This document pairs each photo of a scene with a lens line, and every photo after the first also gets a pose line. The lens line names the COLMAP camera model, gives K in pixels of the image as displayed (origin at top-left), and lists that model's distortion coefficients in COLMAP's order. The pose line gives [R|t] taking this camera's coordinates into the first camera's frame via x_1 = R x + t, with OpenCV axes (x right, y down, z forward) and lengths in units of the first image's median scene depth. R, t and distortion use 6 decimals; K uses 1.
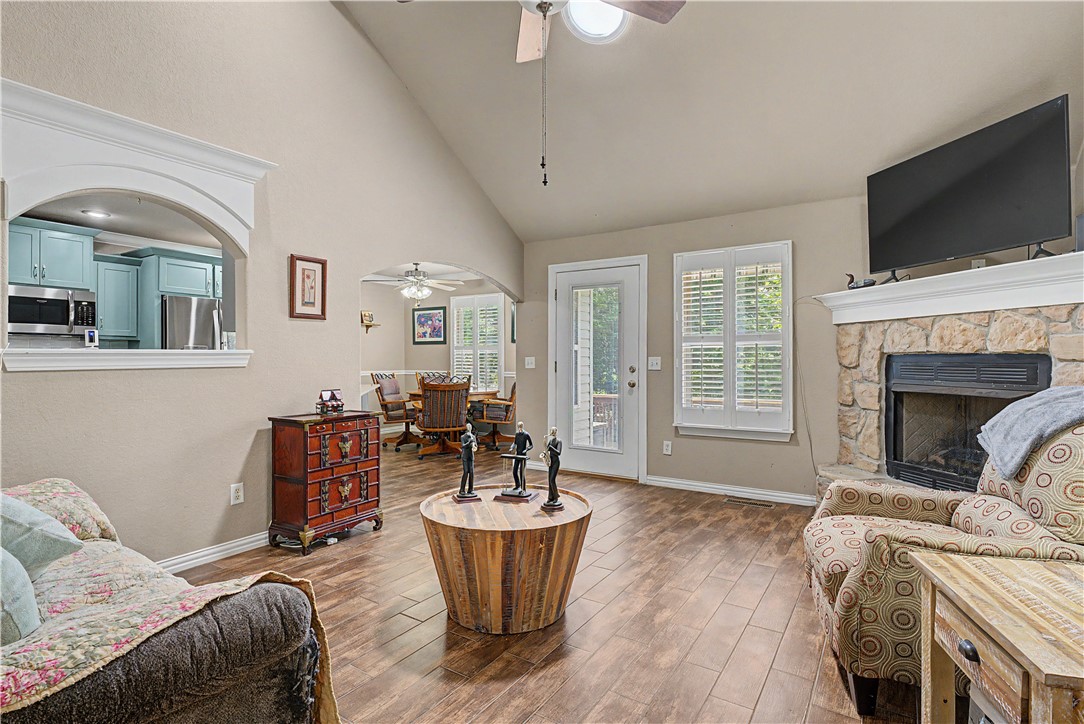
lens RADIAL K [[541.9, 0, 536.5], [0, 541.9, 361.9], [0, 0, 1]] dist [0.019089, 0.000785]
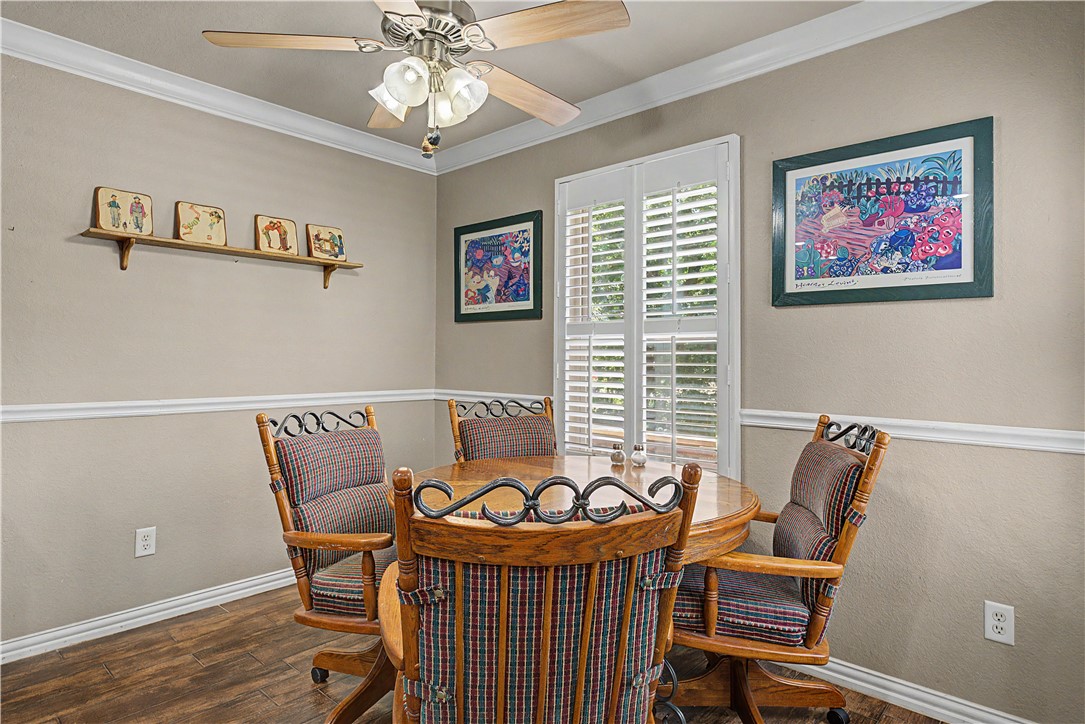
lens RADIAL K [[608.8, 0, 558.8], [0, 608.8, 344.5], [0, 0, 1]] dist [0.003767, 0.000148]
pose [[0.991906, 0.004808, -0.126887, -0.105009], [-0.008370, 0.999585, -0.027558, -0.005048], [0.126702, 0.028397, 0.991534, 0.608832]]
